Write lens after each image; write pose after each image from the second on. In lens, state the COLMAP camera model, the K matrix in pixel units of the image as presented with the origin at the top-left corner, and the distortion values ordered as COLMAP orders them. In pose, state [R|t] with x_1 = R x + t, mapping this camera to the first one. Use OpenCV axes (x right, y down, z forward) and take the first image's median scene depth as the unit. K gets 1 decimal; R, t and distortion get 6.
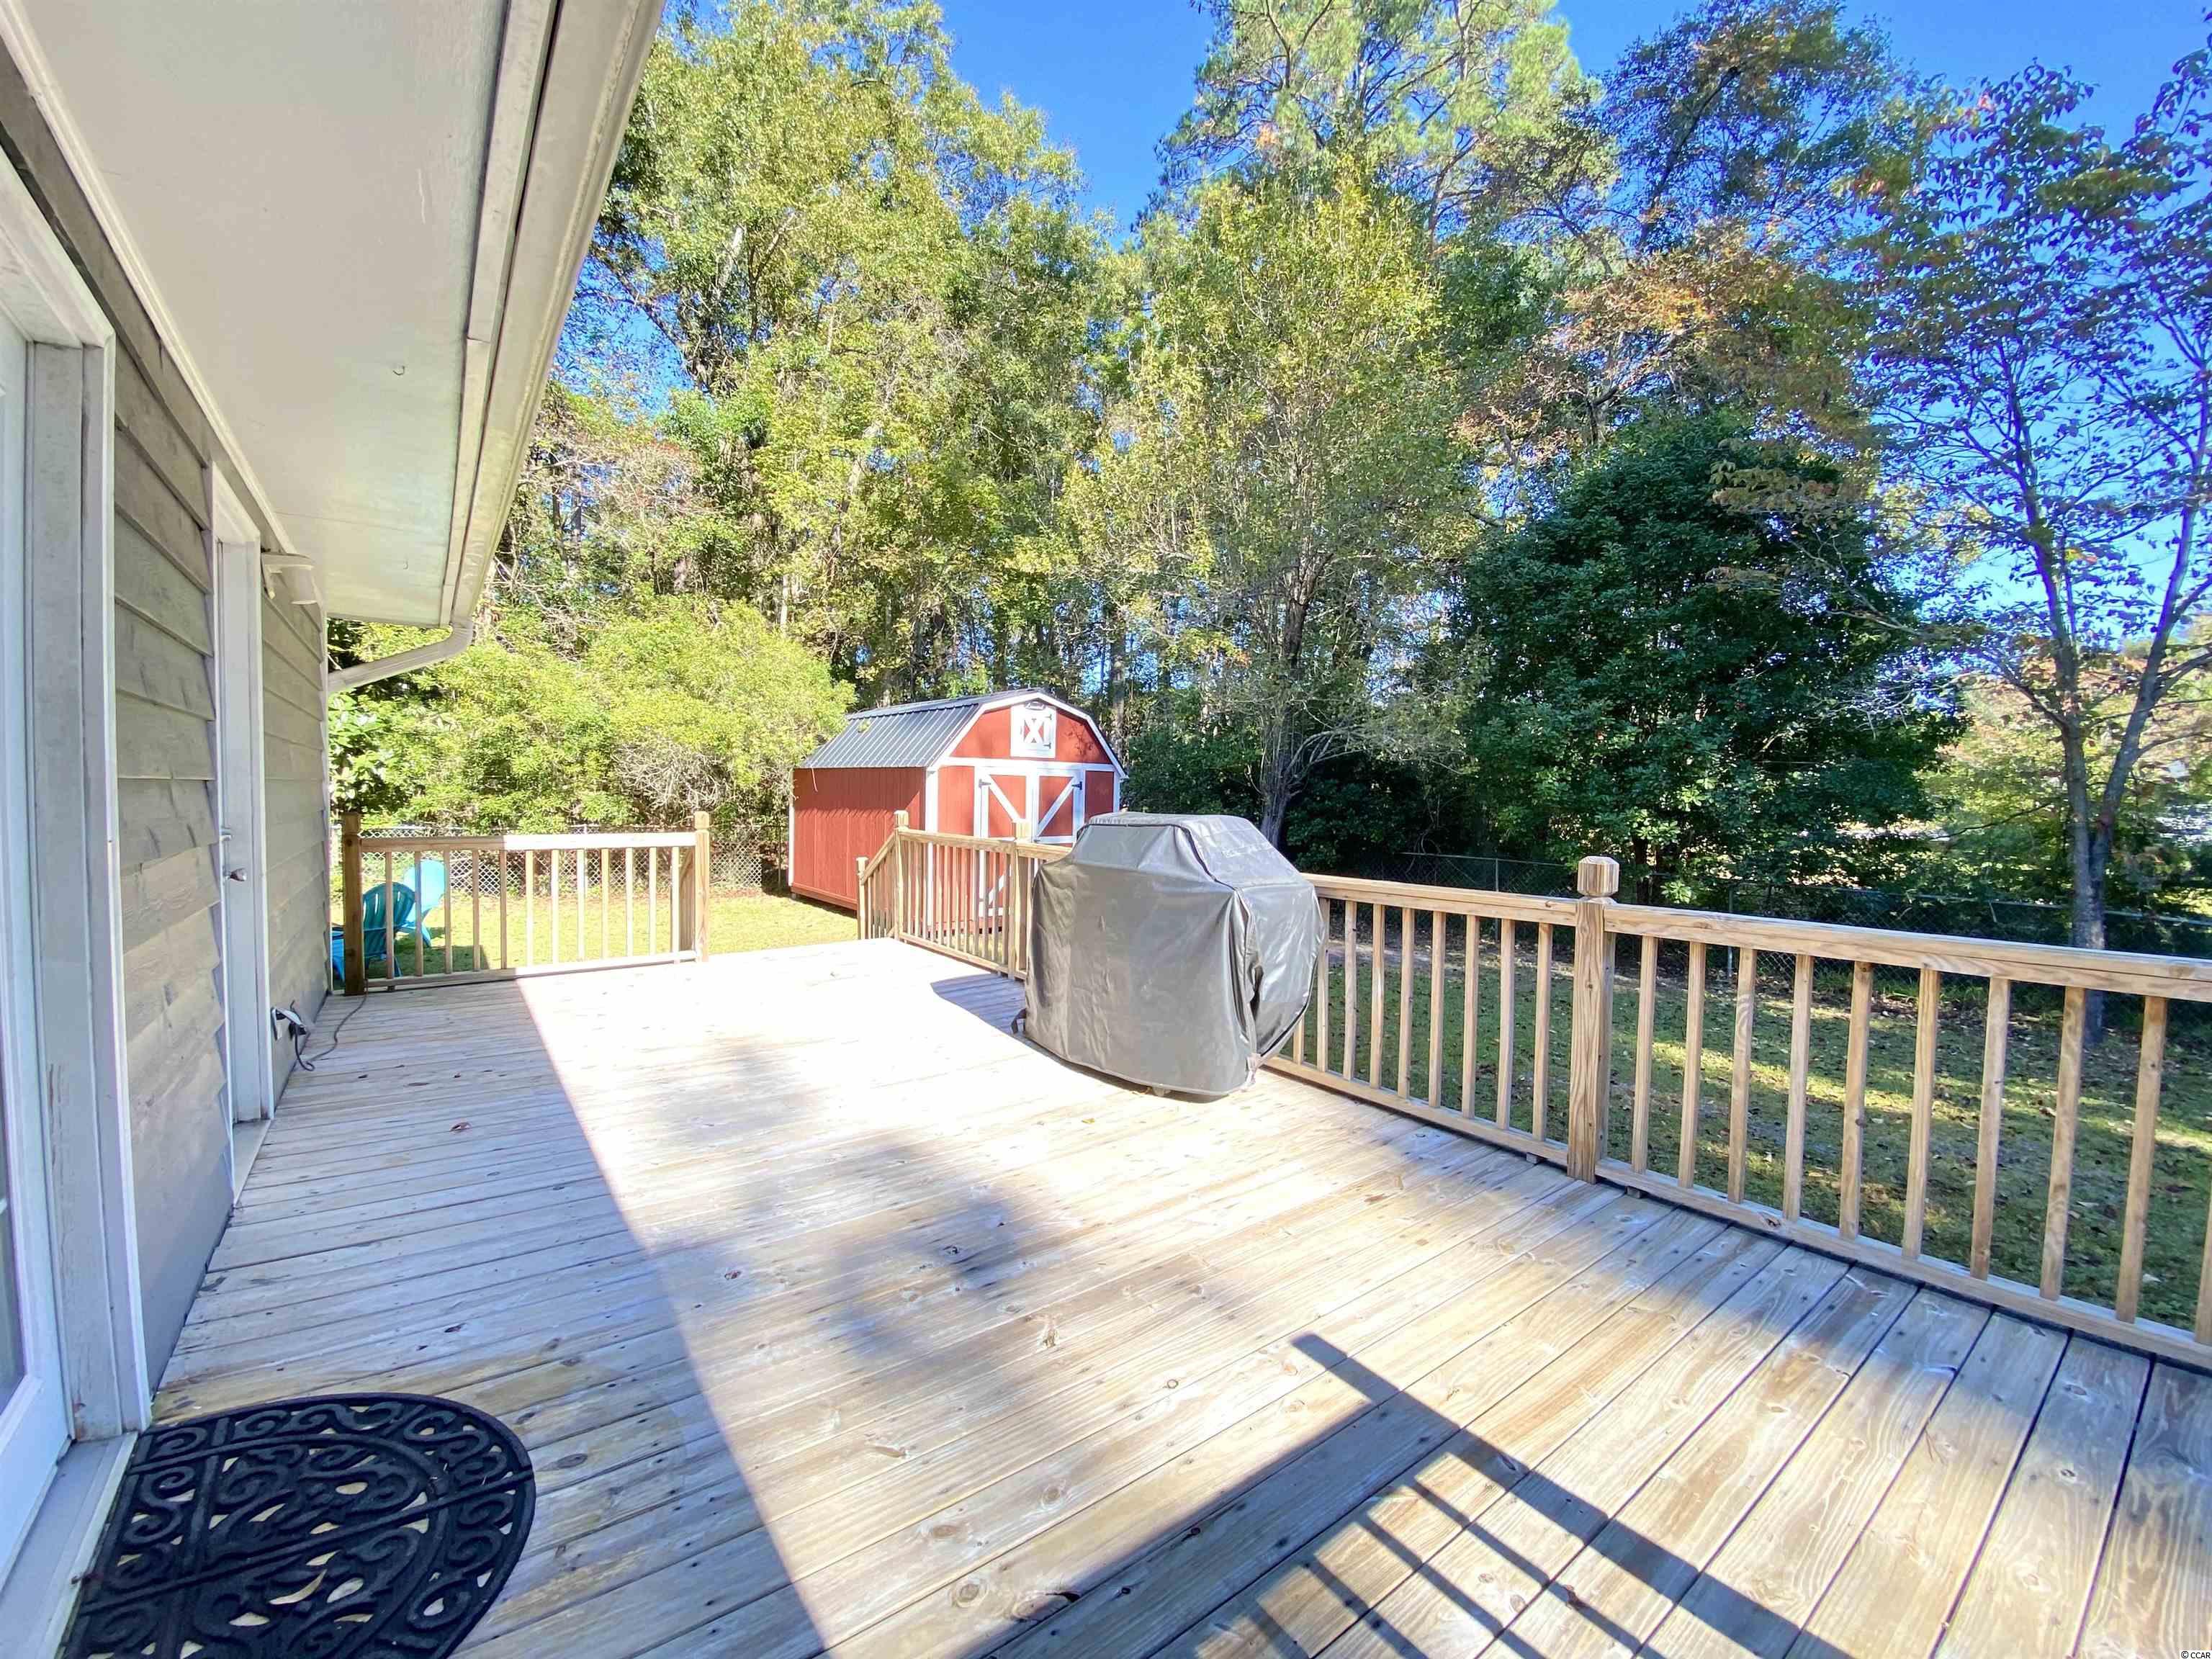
lens RADIAL K [[899.1, 0, 1098.8], [0, 899.1, 835.7], [0, 0, 1]] dist [0.017629, -0.018128]
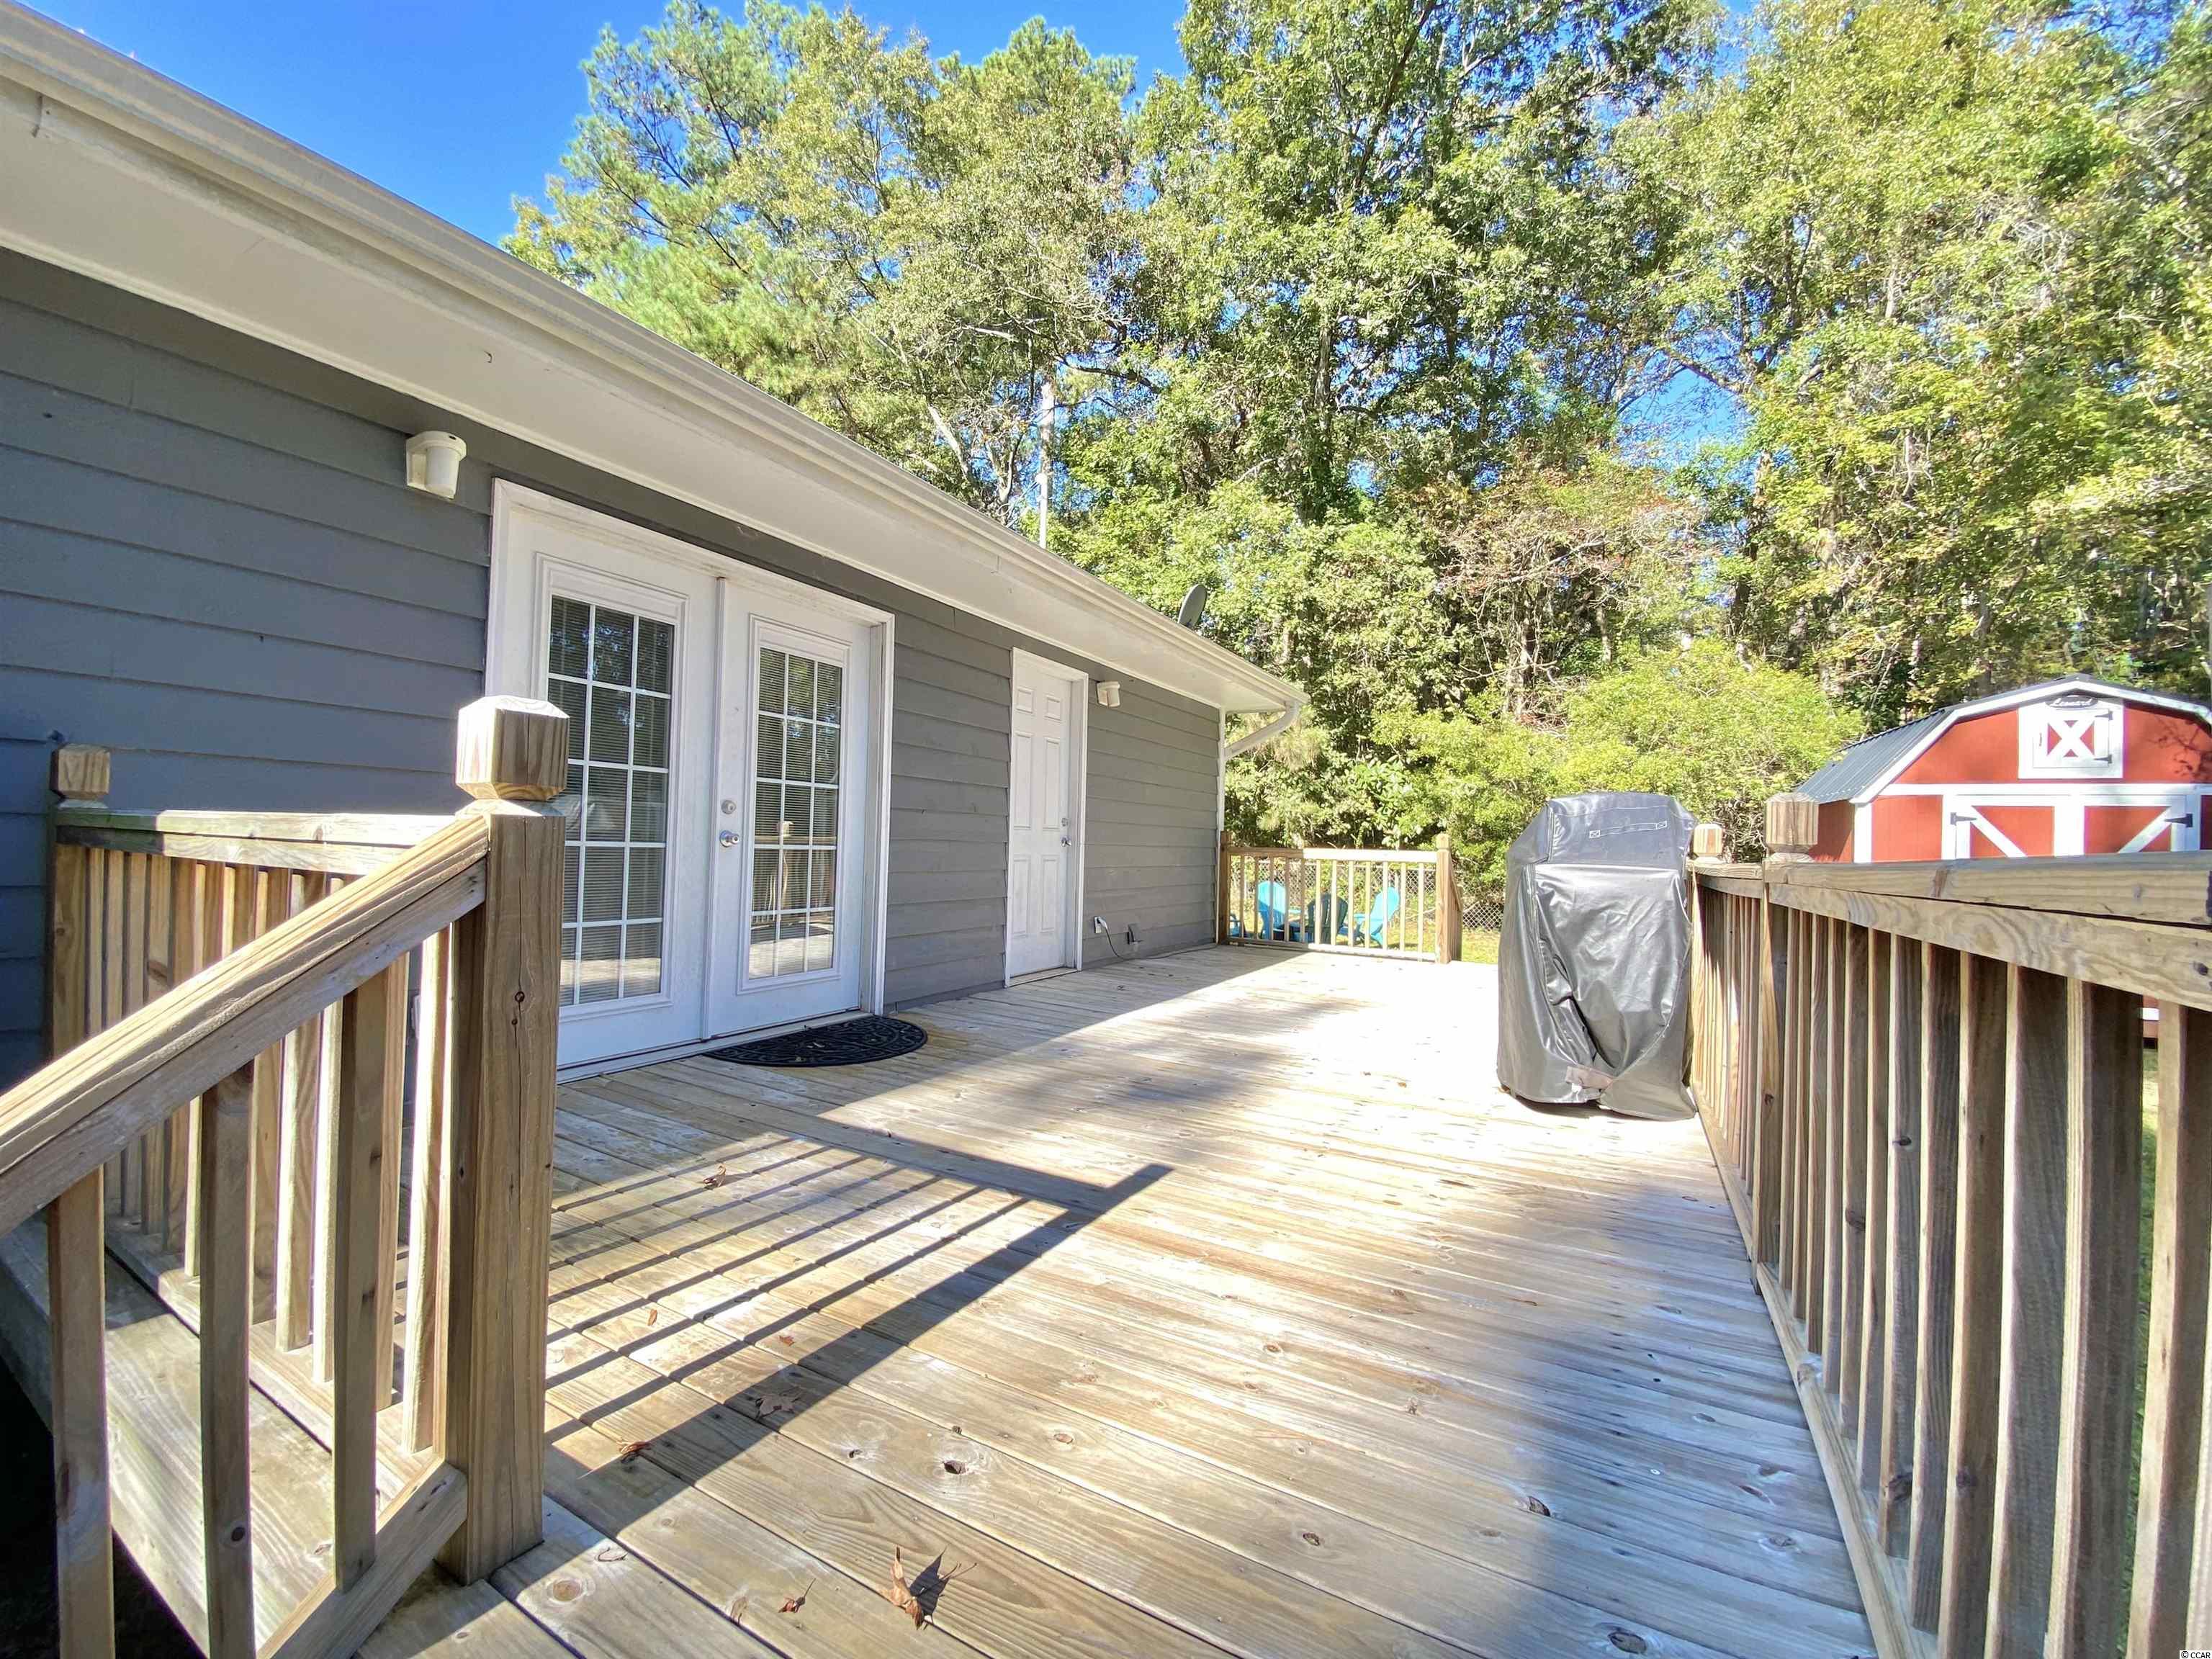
lens RADIAL K [[899.1, 0, 1113.0], [0, 899.1, 839.0], [0, 0, 1]] dist [0.017629, -0.018128]
pose [[0.400809, -0.015237, -0.916035, 0.262117], [-0.057926, 0.997440, -0.041937, 0.029444], [0.914329, 0.069871, 0.398900, 0.077185]]
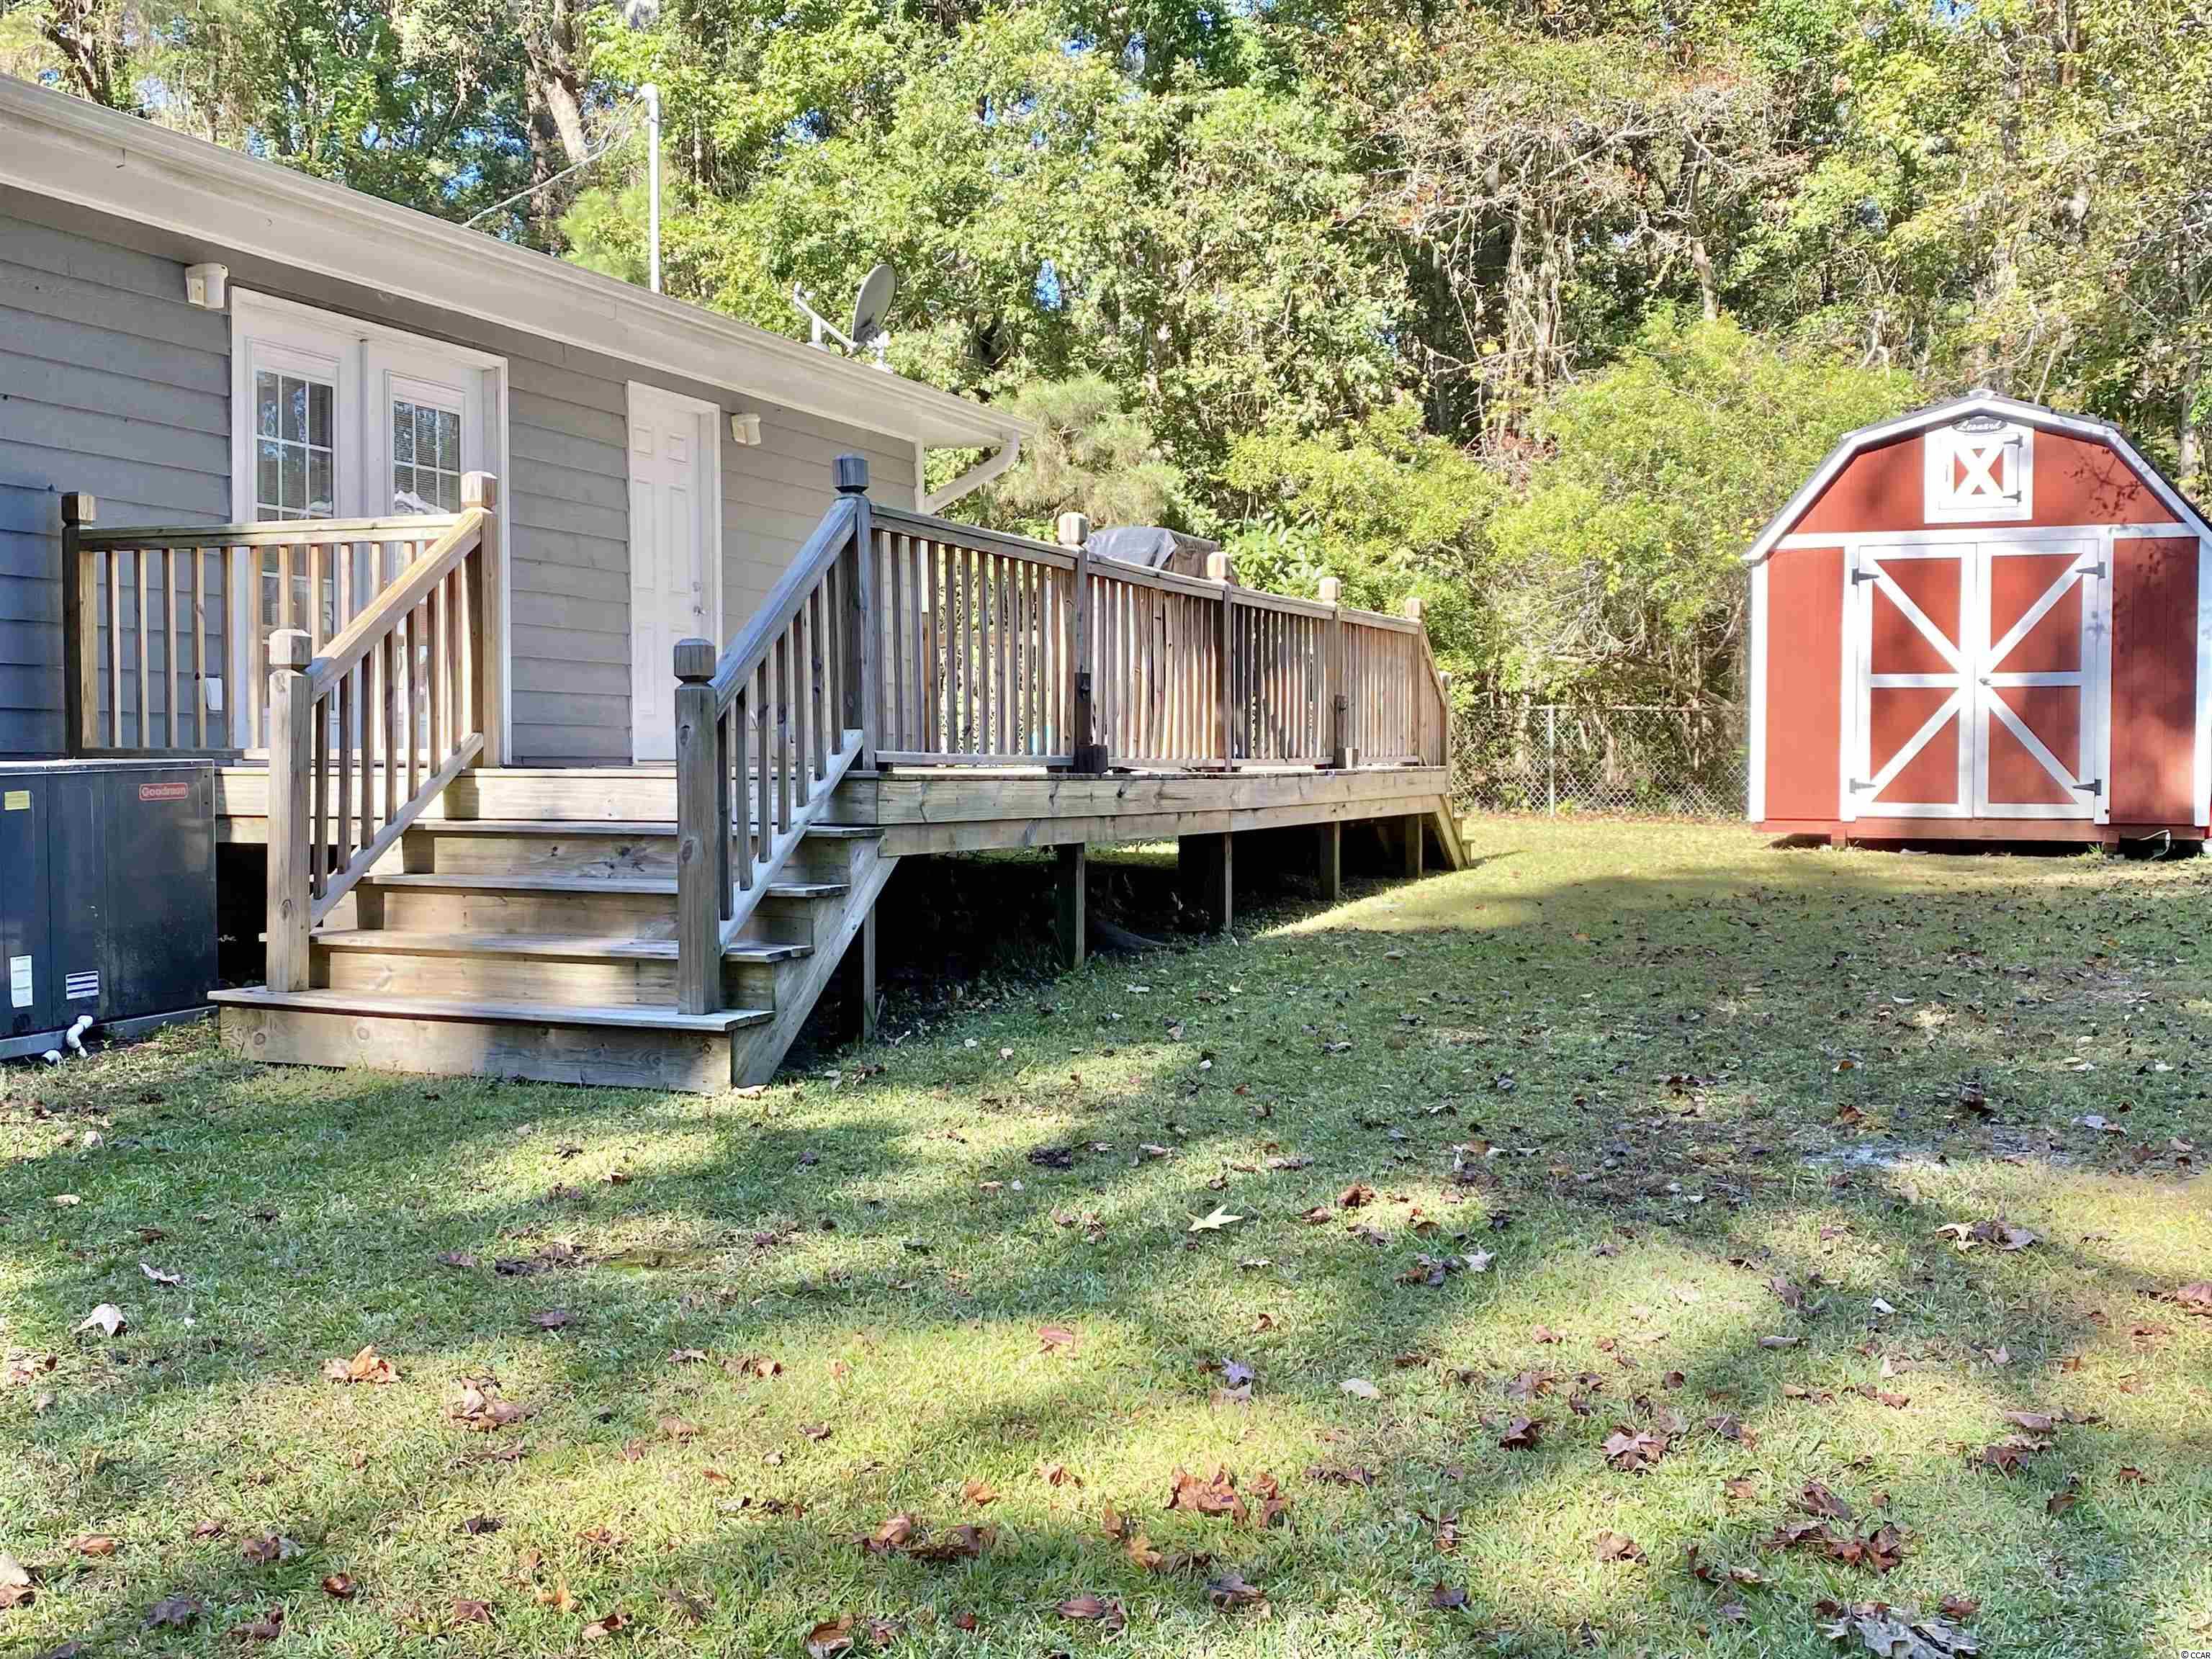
lens RADIAL K [[2250.8, 0, 1116.3], [0, 2250.8, 822.2], [0, 0, 1]] dist [0.022946, 0.000000]
pose [[0.506509, 0.007298, -0.862204, 0.854838], [-0.029927, 0.999510, -0.009121, 0.123630], [0.861715, 0.030423, 0.506480, -0.127314]]
